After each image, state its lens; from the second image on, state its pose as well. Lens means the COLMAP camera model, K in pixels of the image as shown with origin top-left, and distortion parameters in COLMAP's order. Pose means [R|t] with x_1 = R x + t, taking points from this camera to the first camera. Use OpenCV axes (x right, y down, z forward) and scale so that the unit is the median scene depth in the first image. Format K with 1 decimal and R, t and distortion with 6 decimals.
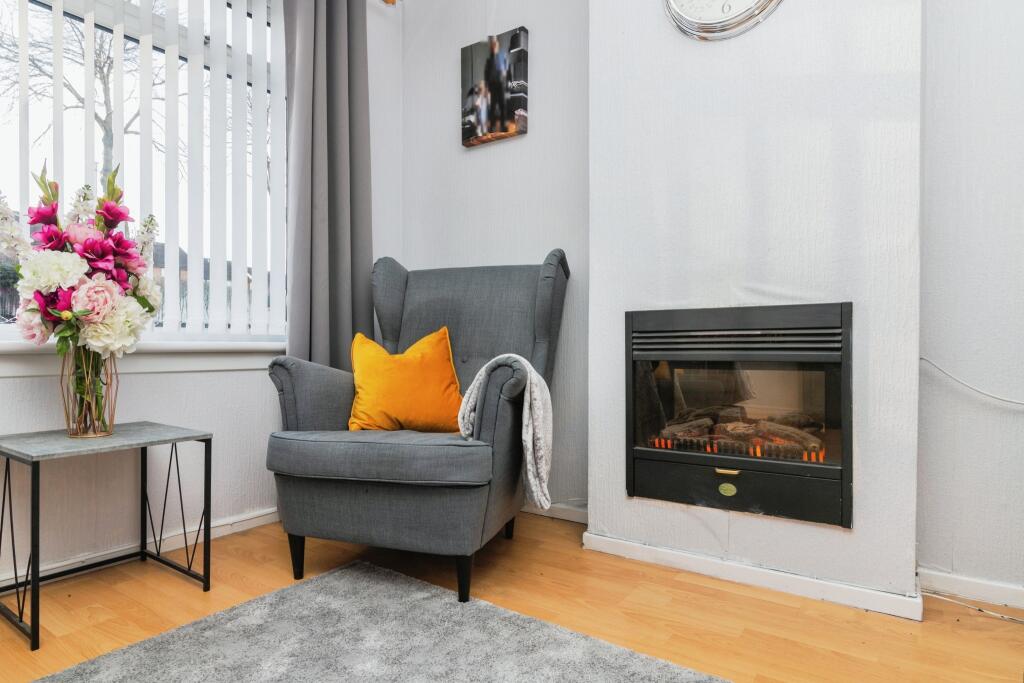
lens RADIAL K [[598.4, 0, 514.3], [0, 598.4, 352.6], [0, 0, 1]] dist [-0.001126, -0.000613]
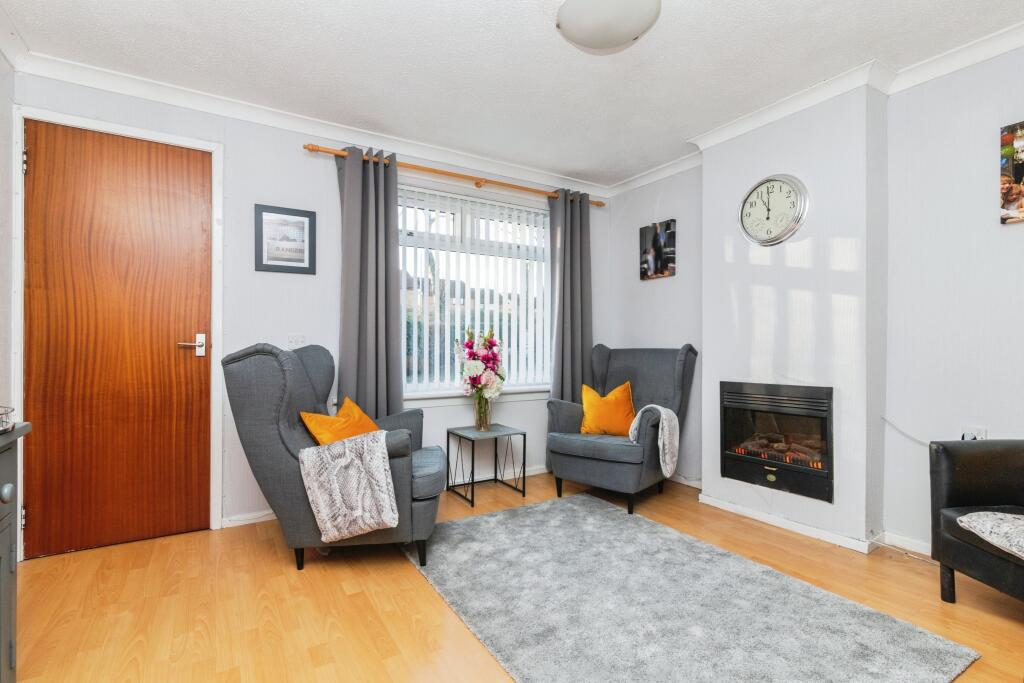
lens RADIAL K [[494.0, 0, 513.7], [0, 494.0, 347.8], [0, 0, 1]] dist [0.001317, 0.000001]
pose [[0.923461, 0.001761, -0.383689, 0.199755], [-0.005875, 0.999937, -0.009549, -0.173014], [0.383648, 0.011072, 0.923413, -0.806755]]
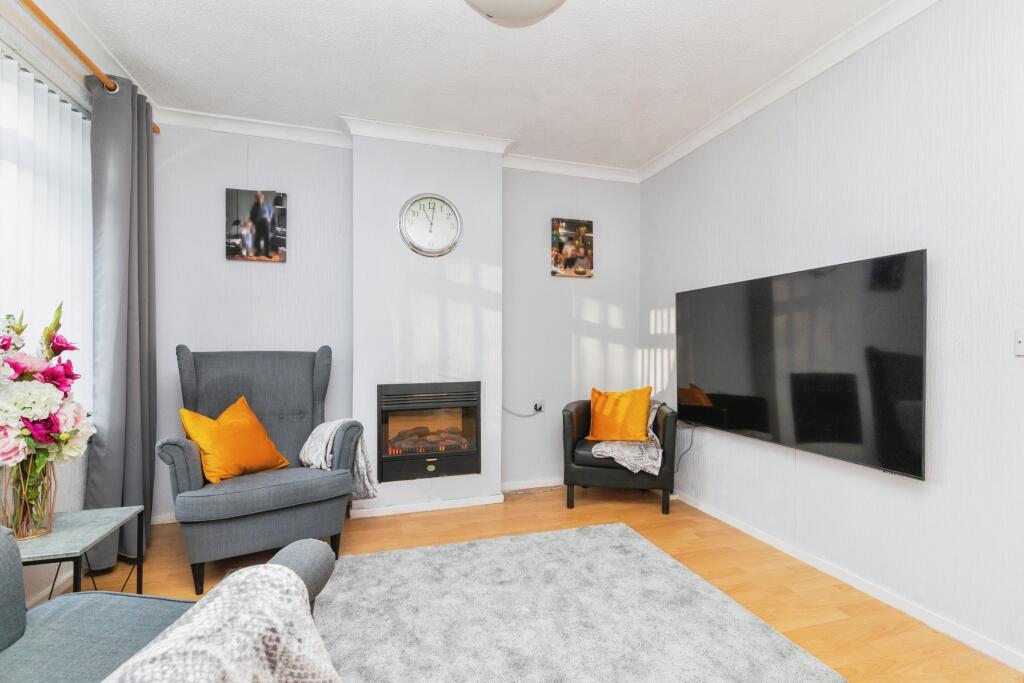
lens RADIAL K [[468.2, 0, 534.3], [0, 468.2, 348.7], [0, 0, 1]] dist [0.001177, 0.000223]
pose [[0.588851, -0.001099, 0.808241, -0.776570], [0.008610, 0.999951, -0.004914, -0.186099], [-0.808196, 0.009853, 0.588831, -0.286013]]
